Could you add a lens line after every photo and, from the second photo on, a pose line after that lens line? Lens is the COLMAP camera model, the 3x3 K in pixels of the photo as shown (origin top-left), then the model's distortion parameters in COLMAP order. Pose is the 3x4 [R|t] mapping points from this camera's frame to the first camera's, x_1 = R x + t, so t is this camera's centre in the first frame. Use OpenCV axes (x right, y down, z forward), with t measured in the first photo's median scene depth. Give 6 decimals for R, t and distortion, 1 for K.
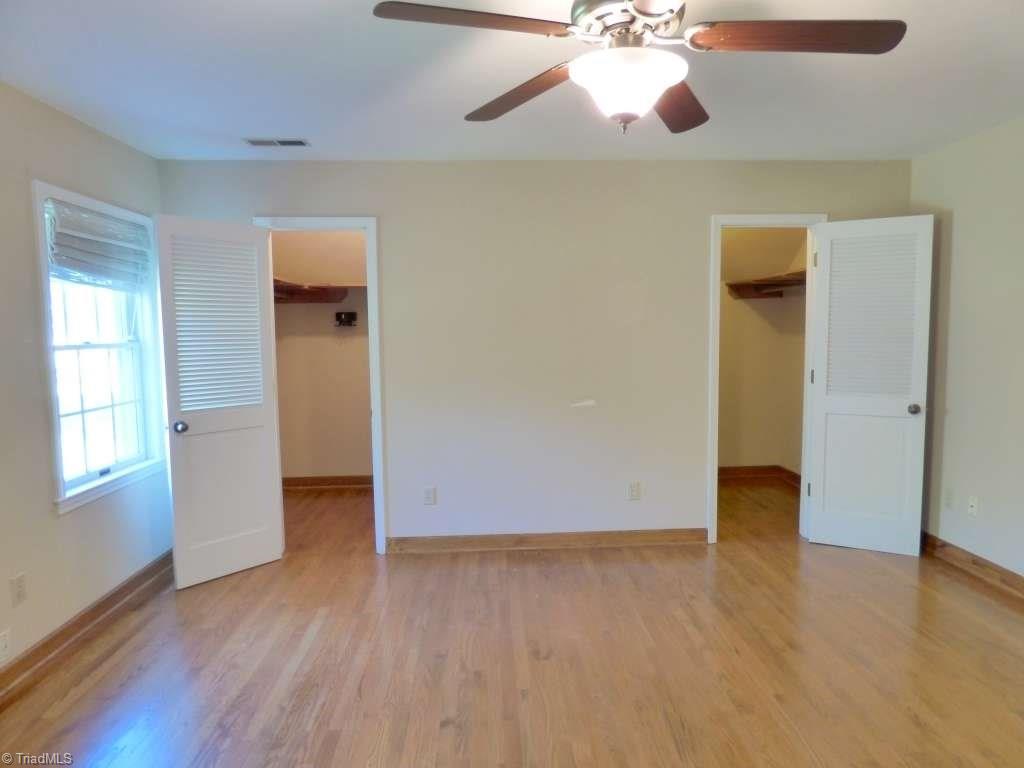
lens RADIAL K [[624.8, 0, 514.6], [0, 624.8, 379.5], [0, 0, 1]] dist [-0.008363, -0.000300]
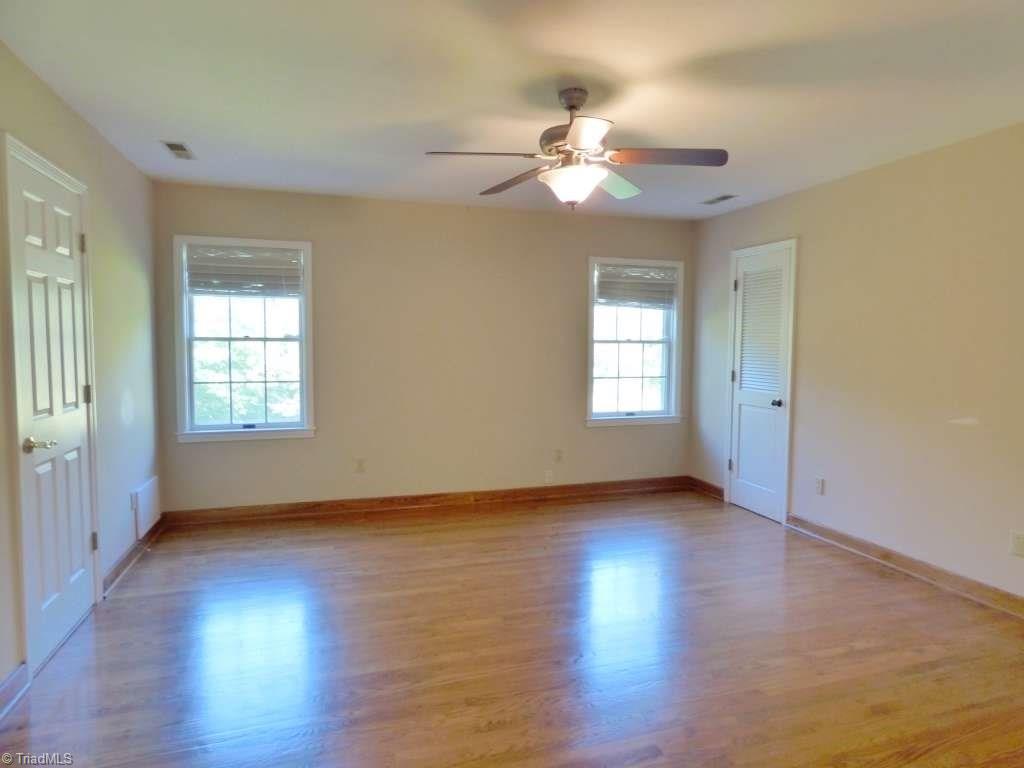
lens RADIAL K [[624.8, 0, 514.4], [0, 624.8, 384.5], [0, 0, 1]] dist [-0.008363, -0.000300]
pose [[0.236978, 0.075665, -0.968564, 0.957704], [-0.091819, 0.994244, 0.055206, -0.000629], [0.967166, 0.075850, 0.242561, 0.259148]]
